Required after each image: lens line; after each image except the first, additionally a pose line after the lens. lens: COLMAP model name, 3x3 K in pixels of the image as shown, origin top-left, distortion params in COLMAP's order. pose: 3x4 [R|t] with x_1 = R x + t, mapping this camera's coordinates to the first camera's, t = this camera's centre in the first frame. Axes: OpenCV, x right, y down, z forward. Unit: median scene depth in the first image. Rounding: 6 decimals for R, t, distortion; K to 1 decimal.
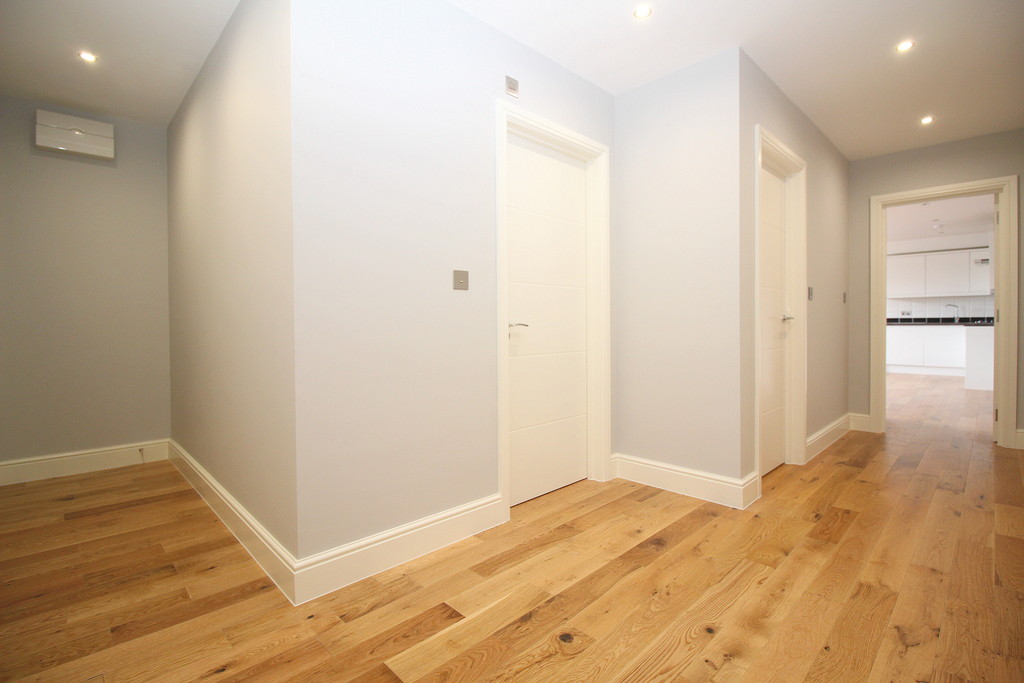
lens RADIAL K [[476.7, 0, 513.2], [0, 476.7, 331.0], [0, 0, 1]] dist [-0.001744, -0.000543]
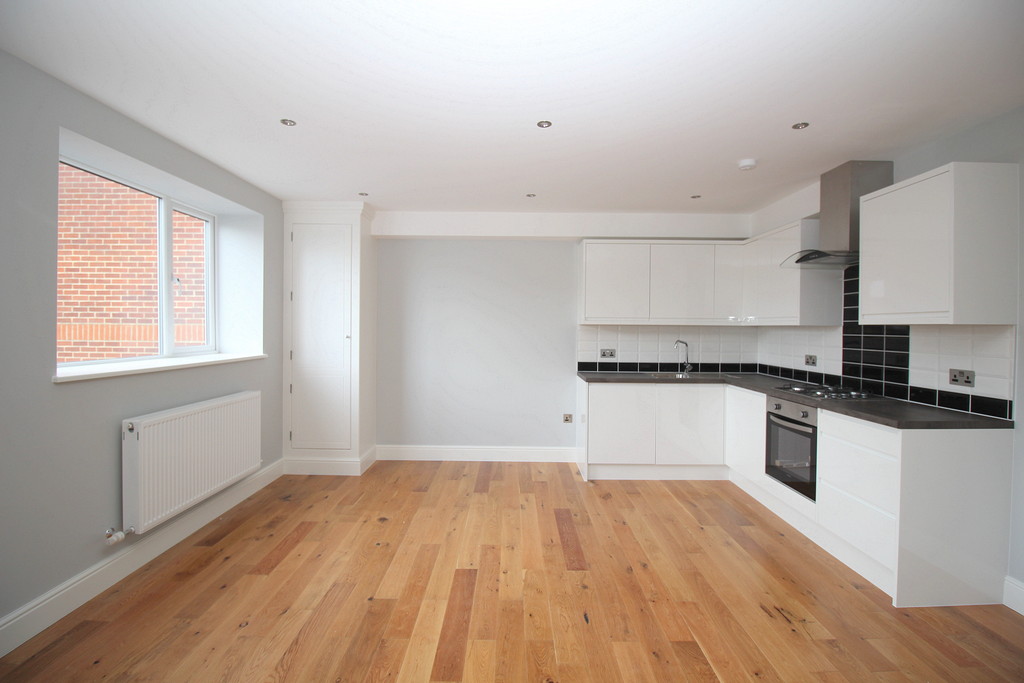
lens RADIAL K [[476.7, 0, 513.2], [0, 476.7, 331.0], [0, 0, 1]] dist [-0.001744, -0.000543]
pose [[0.693478, 0.007361, 0.720440, 0.374585], [-0.003598, 0.999971, -0.006753, -0.058033], [-0.720469, 0.002091, 0.693484, 0.712041]]
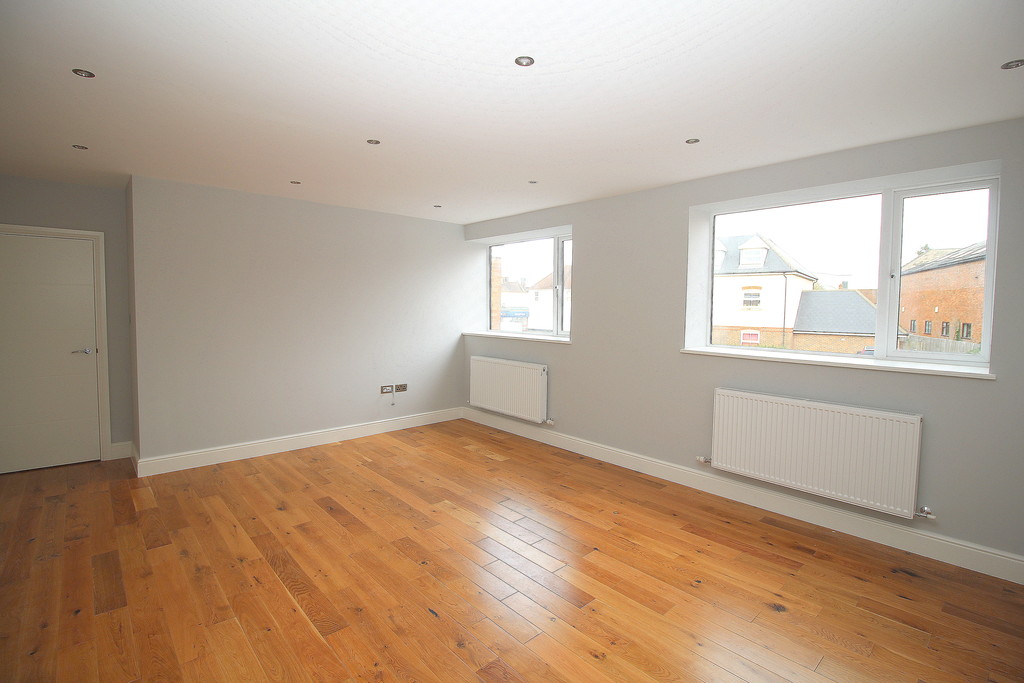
lens RADIAL K [[476.7, 0, 513.2], [0, 476.7, 331.0], [0, 0, 1]] dist [-0.001744, -0.000543]
pose [[-0.028535, 0.055927, -0.998027, 0.838675], [-0.023575, 0.998118, 0.056606, -0.073958], [0.999315, 0.025143, -0.027163, 0.909727]]
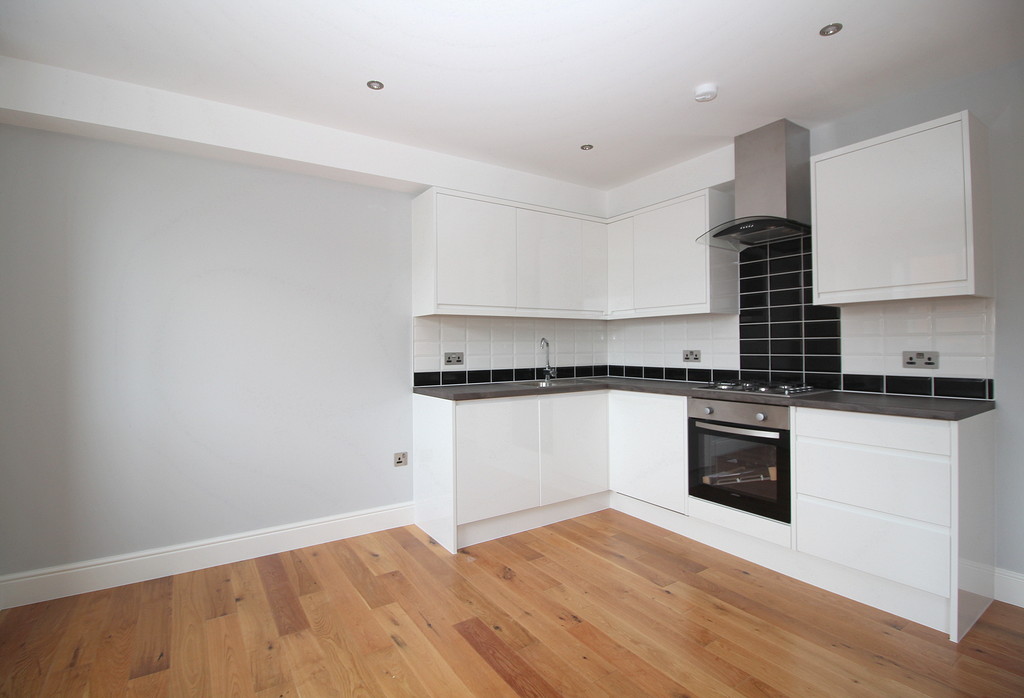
lens RADIAL K [[489.1, 0, 509.6], [0, 489.1, 341.3], [0, 0, 1]] dist [-0.008092, -0.000703]
pose [[0.180490, 0.013276, 0.983487, 0.460066], [0.020687, 0.999636, -0.017290, -0.043225], [-0.983359, 0.023467, 0.180150, 0.890419]]
